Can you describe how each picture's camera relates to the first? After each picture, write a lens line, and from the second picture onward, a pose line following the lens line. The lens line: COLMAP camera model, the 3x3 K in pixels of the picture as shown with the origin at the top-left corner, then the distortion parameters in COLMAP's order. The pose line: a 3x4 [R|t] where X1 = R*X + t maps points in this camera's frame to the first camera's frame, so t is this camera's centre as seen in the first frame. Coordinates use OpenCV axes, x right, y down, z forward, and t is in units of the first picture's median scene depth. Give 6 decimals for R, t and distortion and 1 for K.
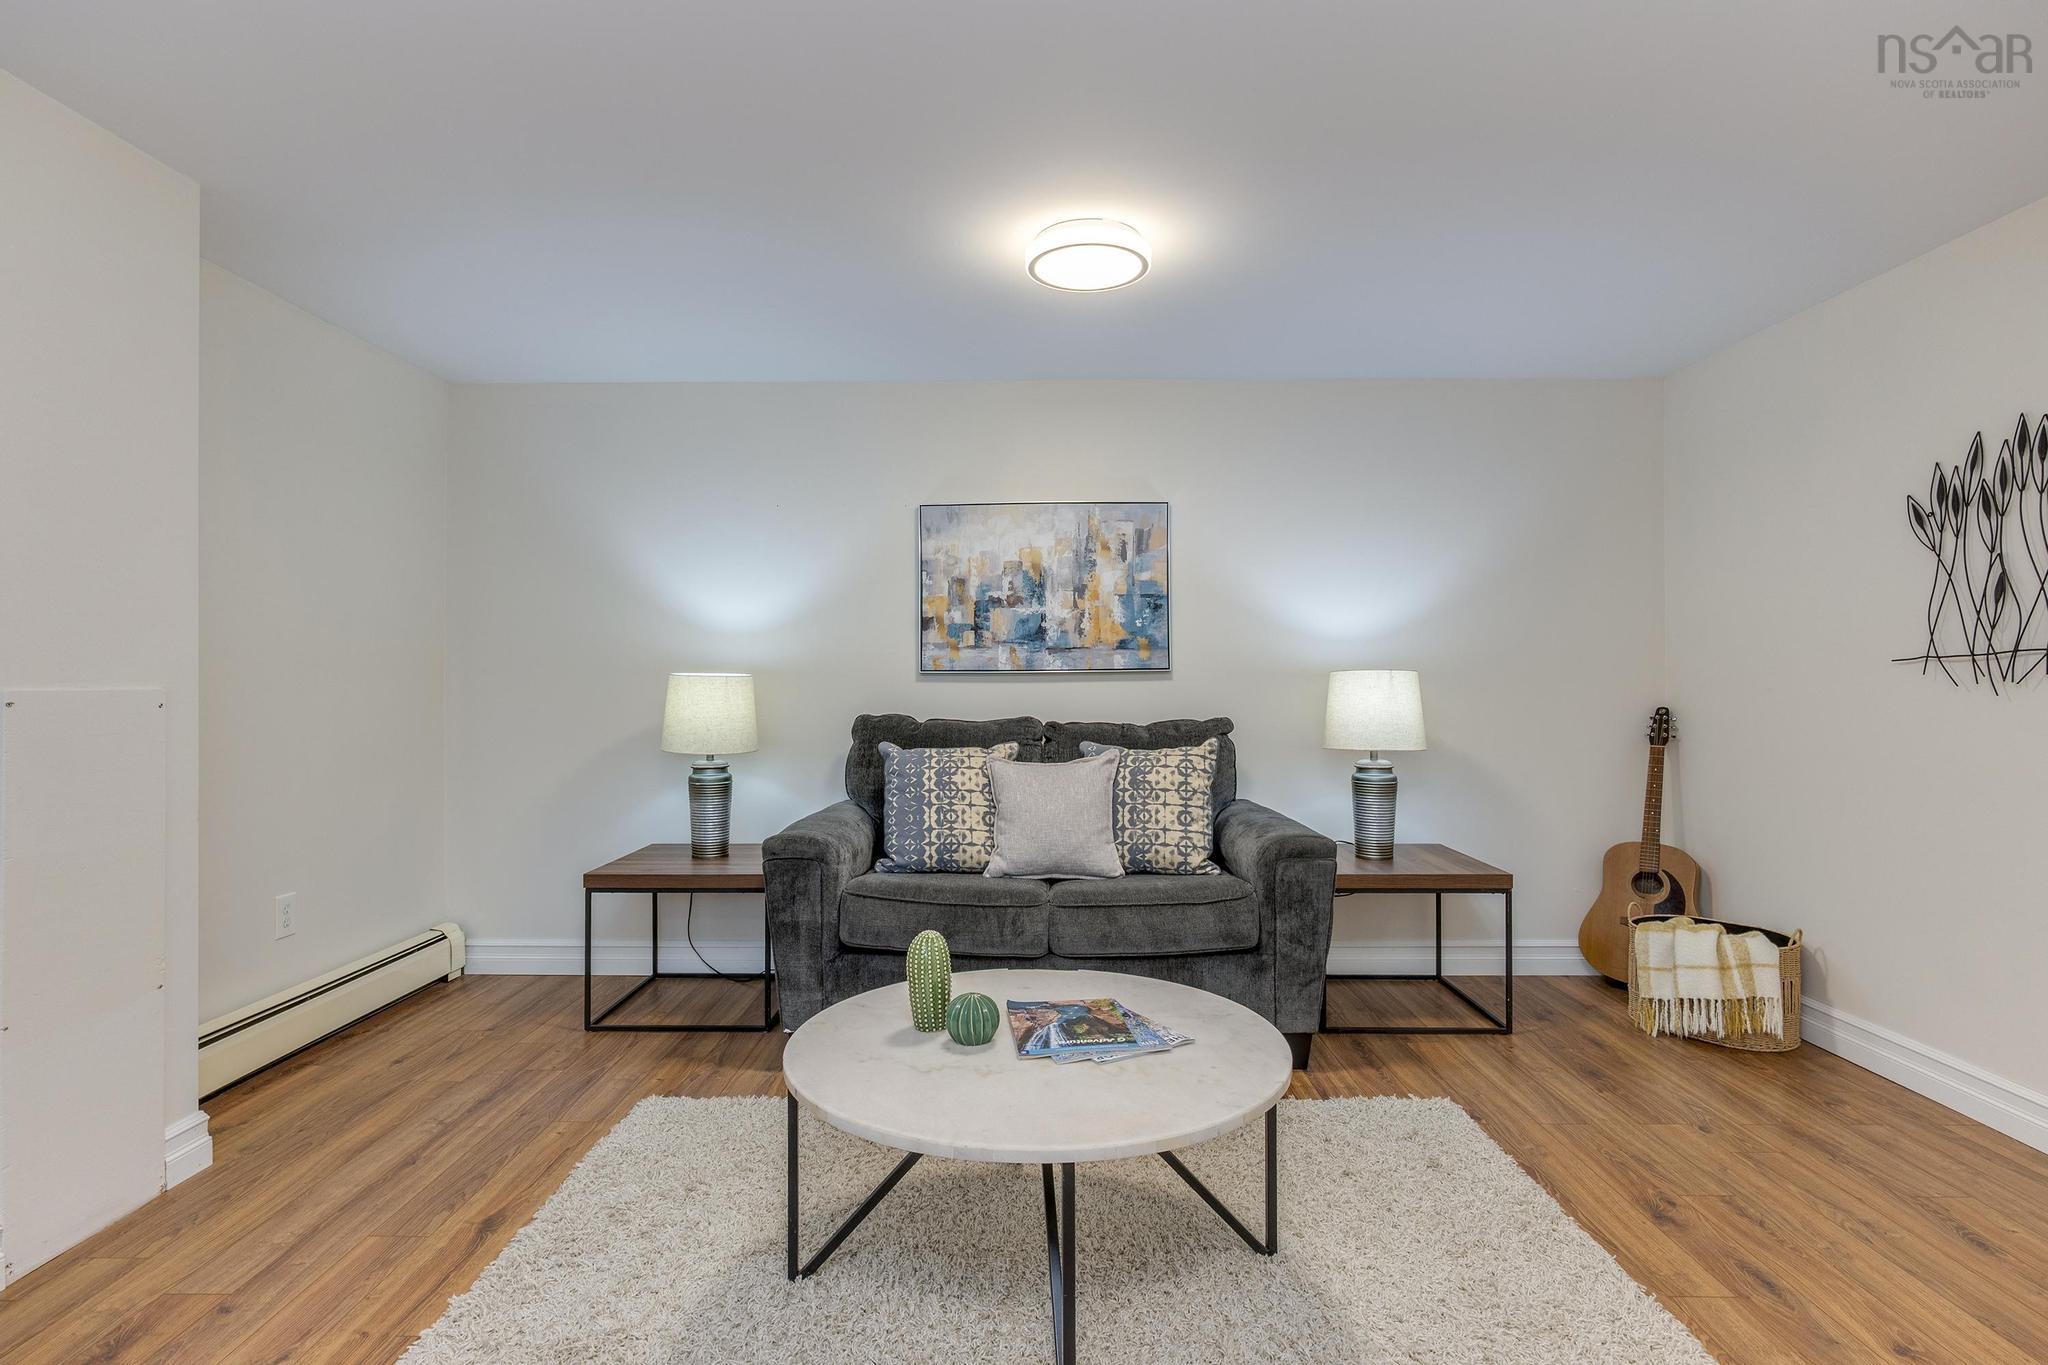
lens RADIAL K [[1030.1, 0, 1014.4], [0, 1030.1, 676.5], [0, 0, 1]] dist [-0.002652, 0.000407]
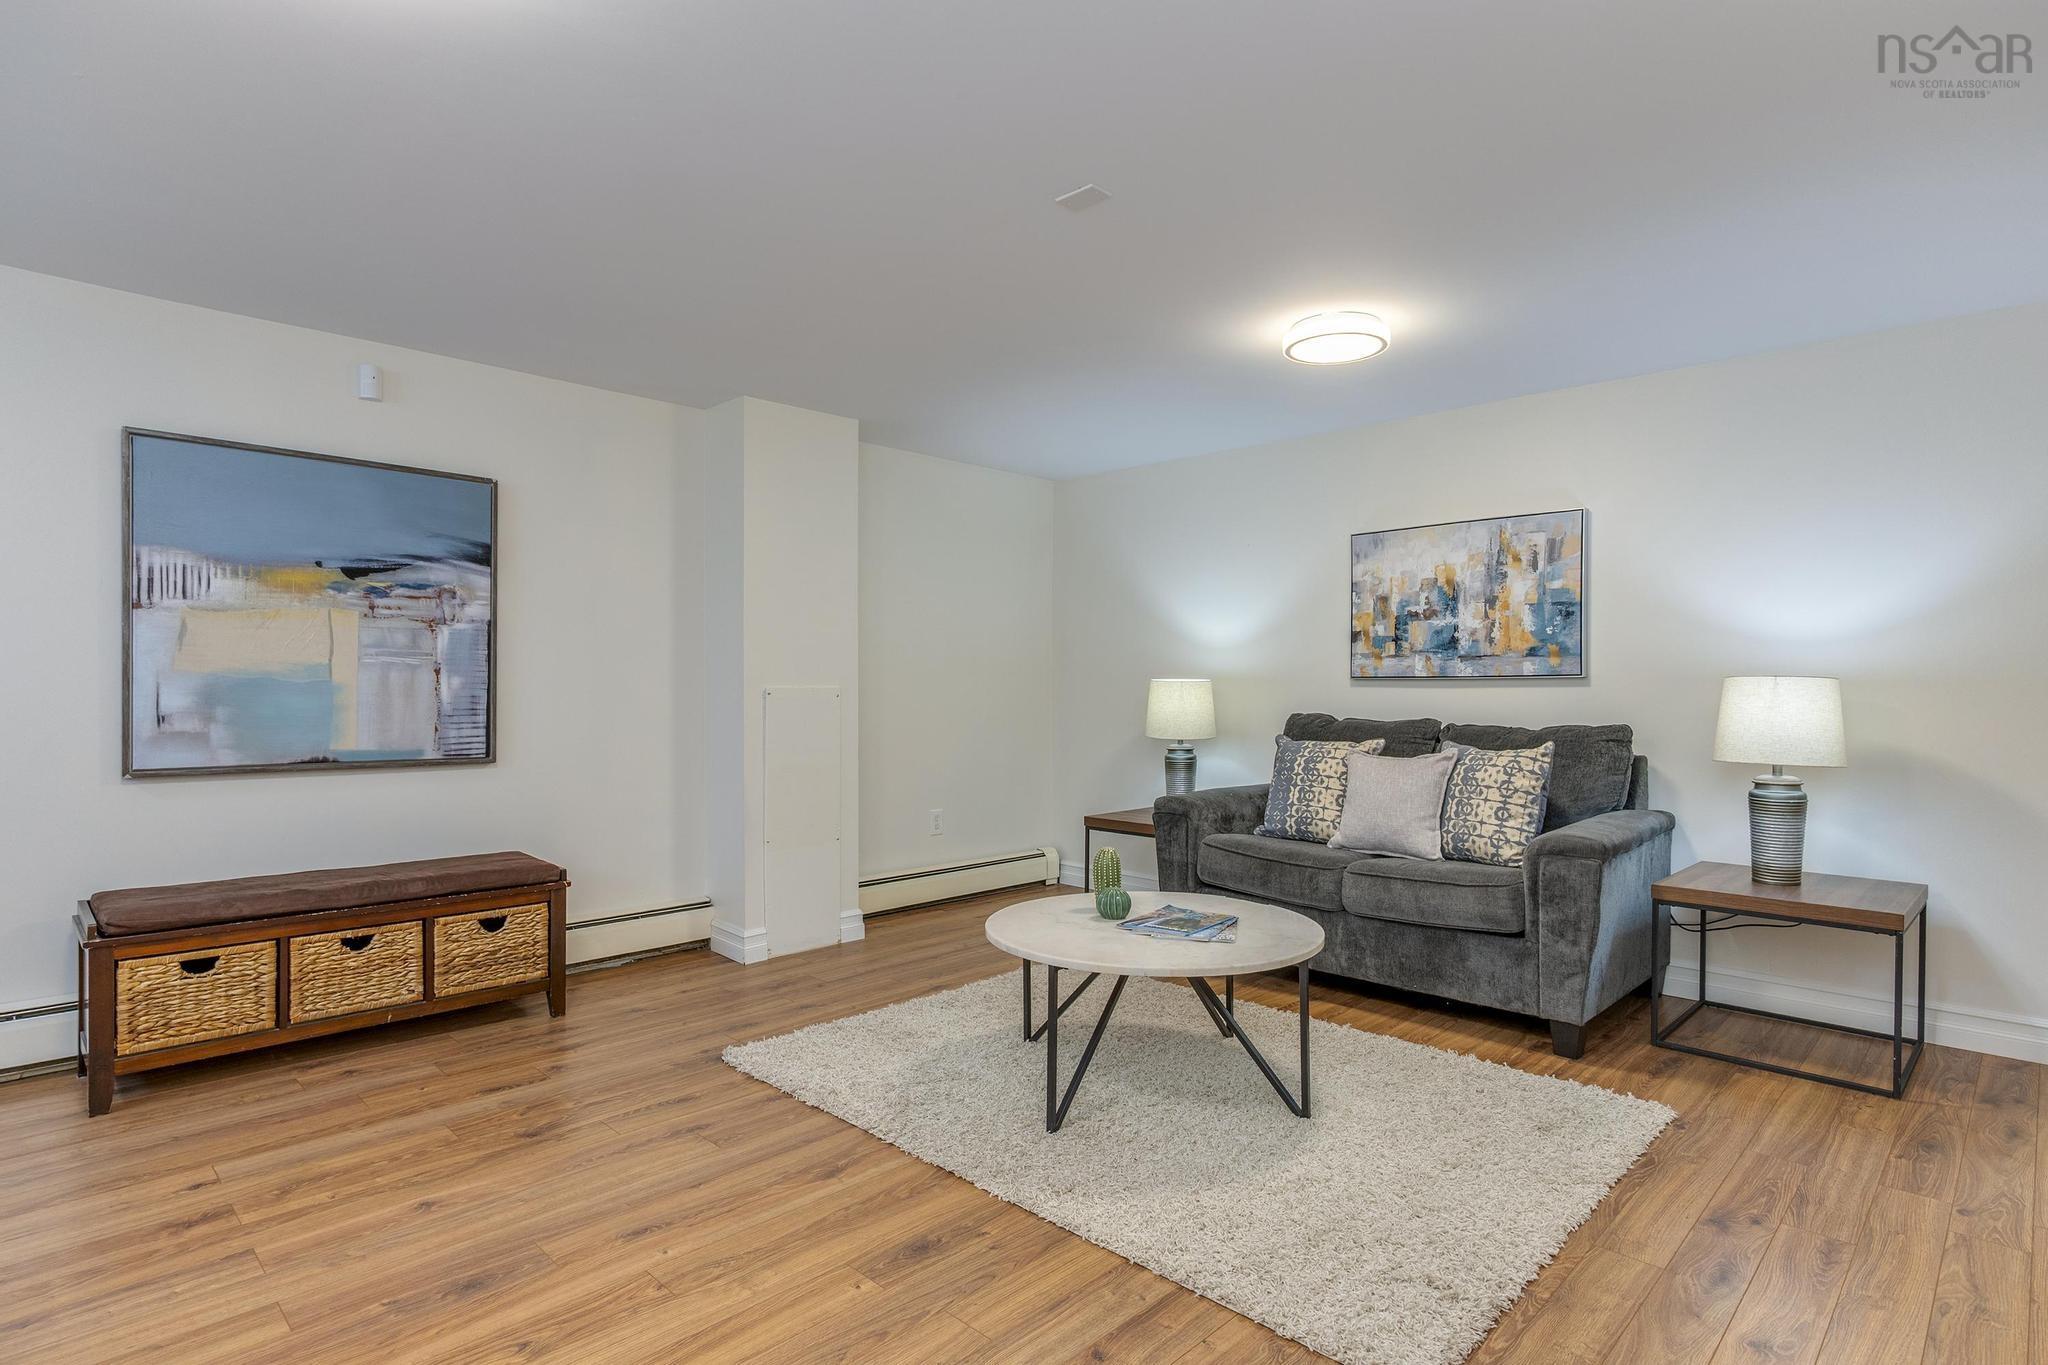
lens RADIAL K [[1030.1, 0, 1014.4], [0, 1030.1, 676.5], [0, 0, 1]] dist [-0.002652, 0.000407]
pose [[0.722155, -0.000902, -0.691731, 0.496471], [-0.001808, 0.999993, -0.003191, -0.002009], [0.691729, 0.003555, 0.722148, -0.122632]]
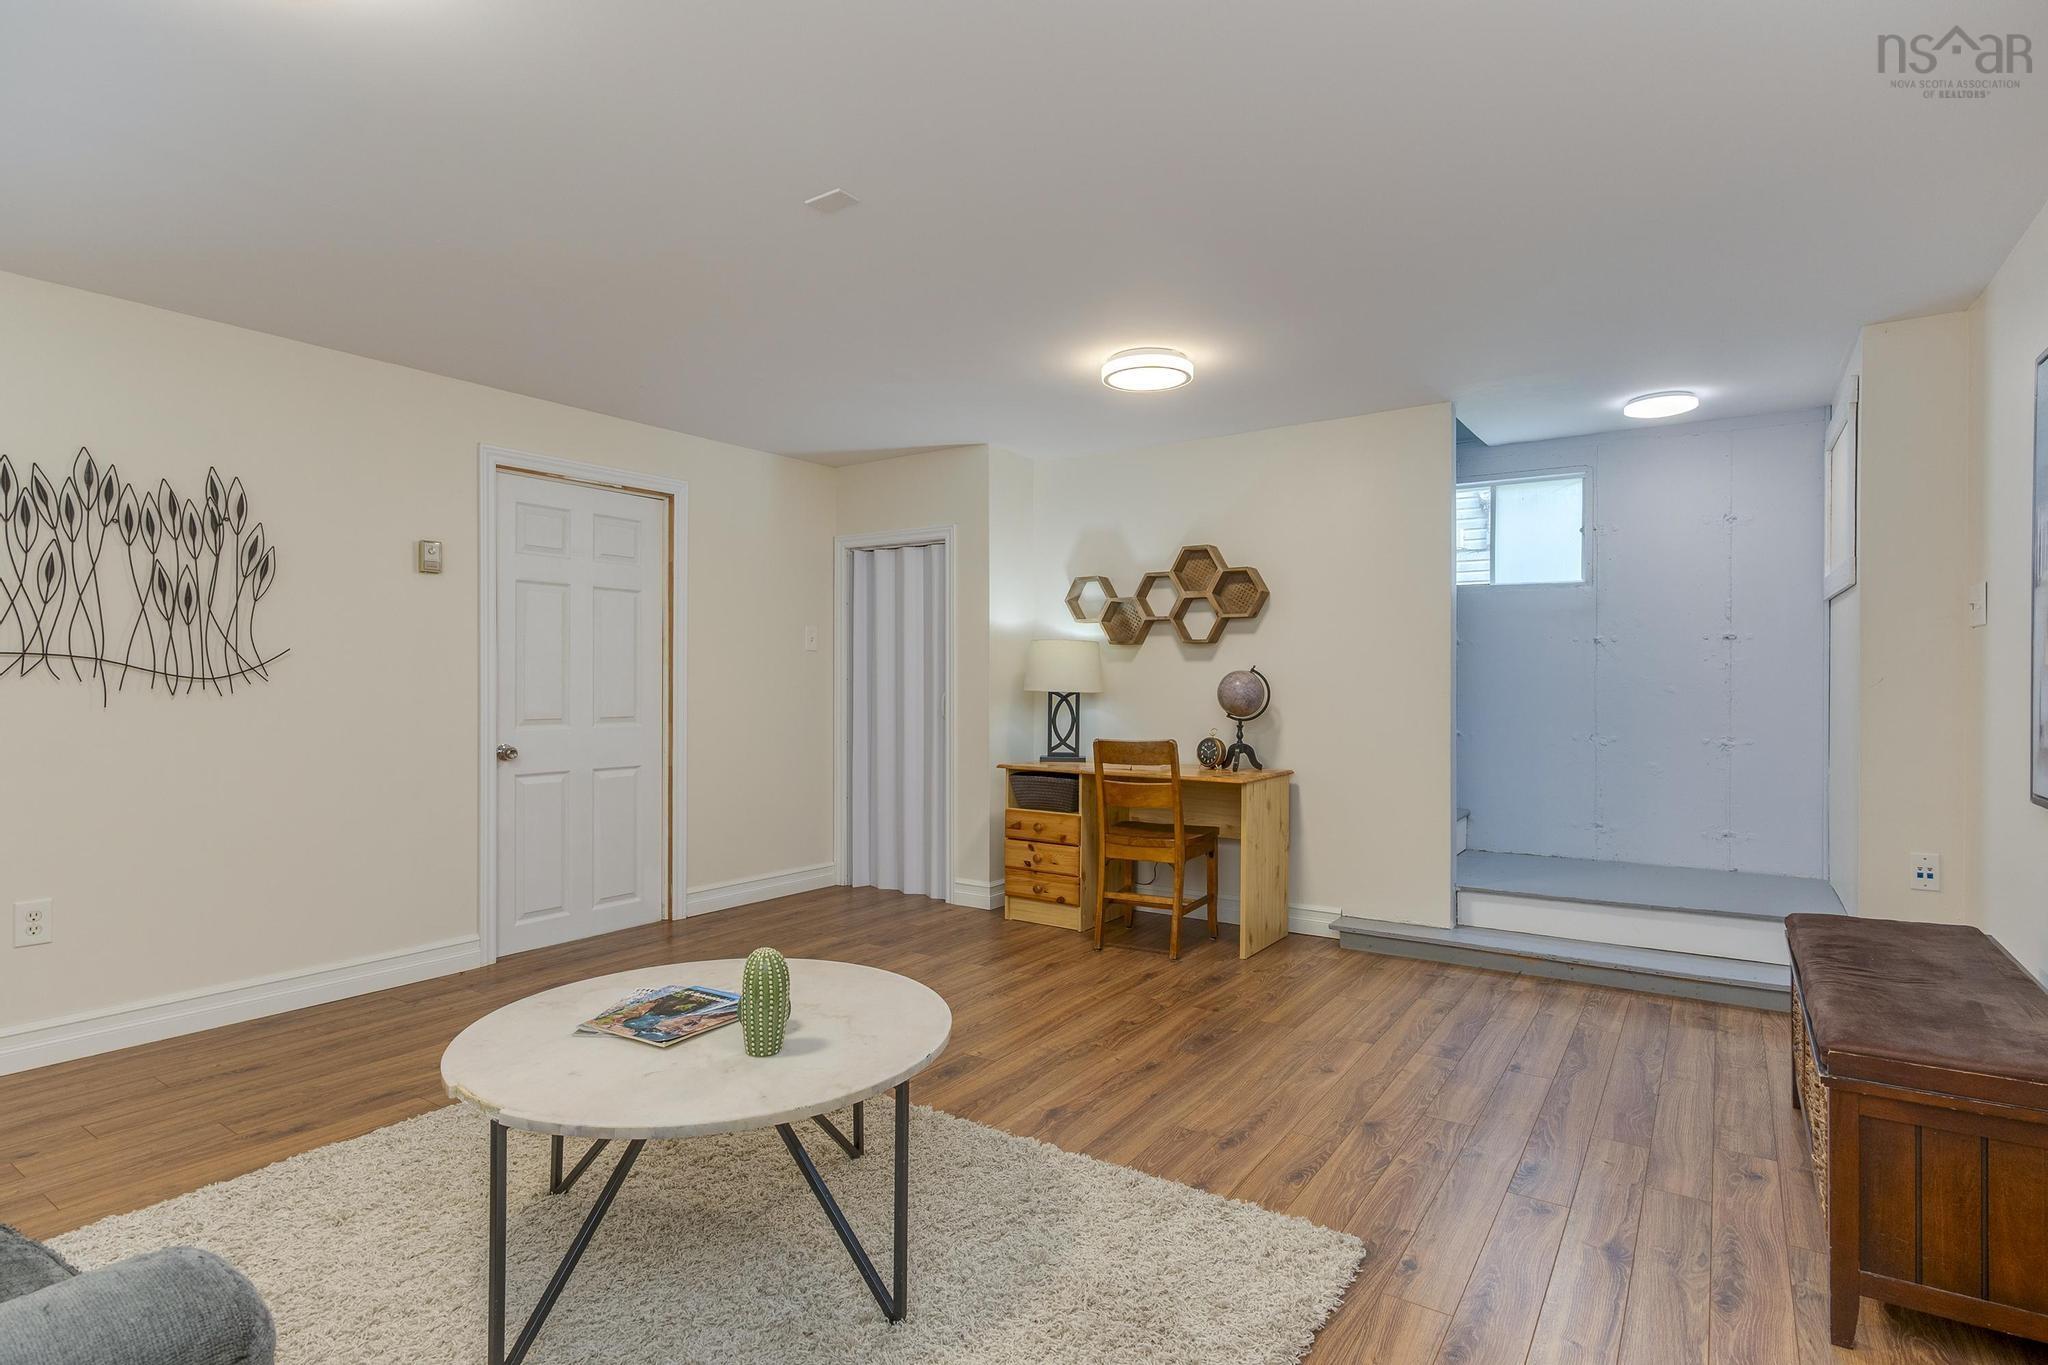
lens RADIAL K [[1030.1, 0, 1014.4], [0, 1030.1, 676.5], [0, 0, 1]] dist [-0.002652, 0.000407]
pose [[-0.834743, 0.004369, 0.550622, -0.441948], [-0.001375, 0.999949, -0.010018, 0.003747], [-0.550638, -0.009120, -0.834694, 0.926367]]
